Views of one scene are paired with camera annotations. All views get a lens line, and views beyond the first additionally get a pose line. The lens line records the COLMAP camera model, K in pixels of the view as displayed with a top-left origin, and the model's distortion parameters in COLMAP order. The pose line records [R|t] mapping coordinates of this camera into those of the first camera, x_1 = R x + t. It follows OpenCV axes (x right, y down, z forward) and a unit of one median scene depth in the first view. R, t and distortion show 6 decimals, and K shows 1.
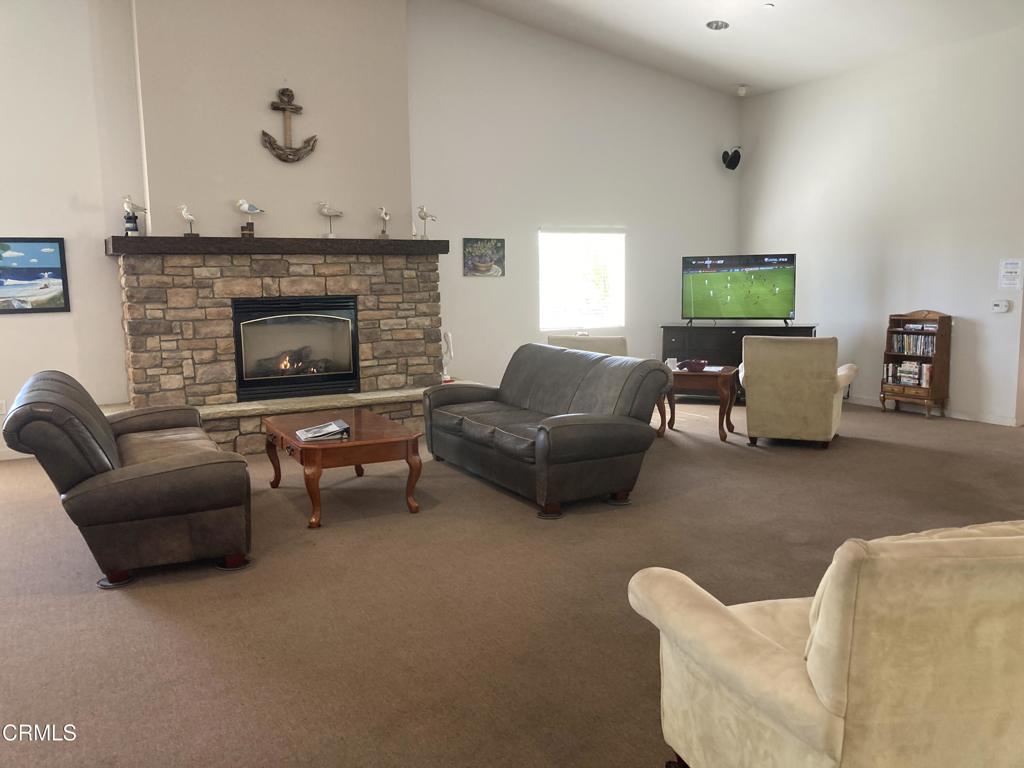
lens RADIAL K [[841.8, 0, 514.4], [0, 841.8, 381.2], [0, 0, 1]] dist [0.015379, -0.015475]
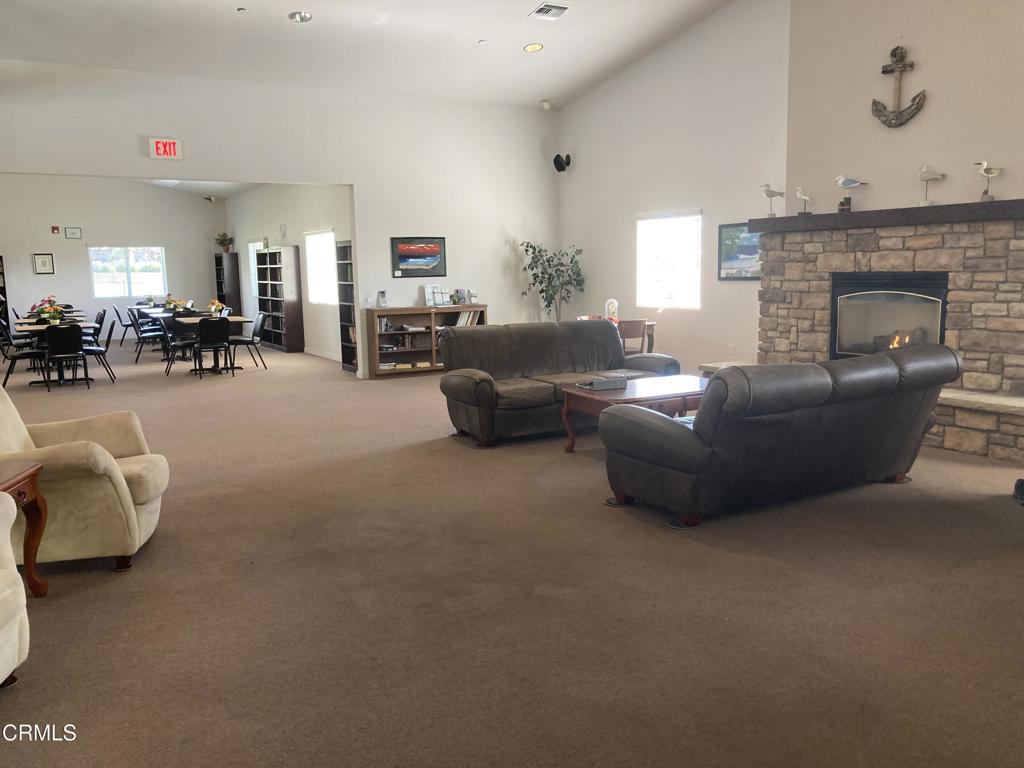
lens RADIAL K [[841.8, 0, 515.4], [0, 841.8, 385.9], [0, 0, 1]] dist [0.015379, -0.015475]
pose [[0.015830, 0.156179, -0.987602, 0.689636], [-0.103024, 0.982723, 0.153757, -0.078885], [0.994553, 0.099312, 0.031647, 0.581241]]
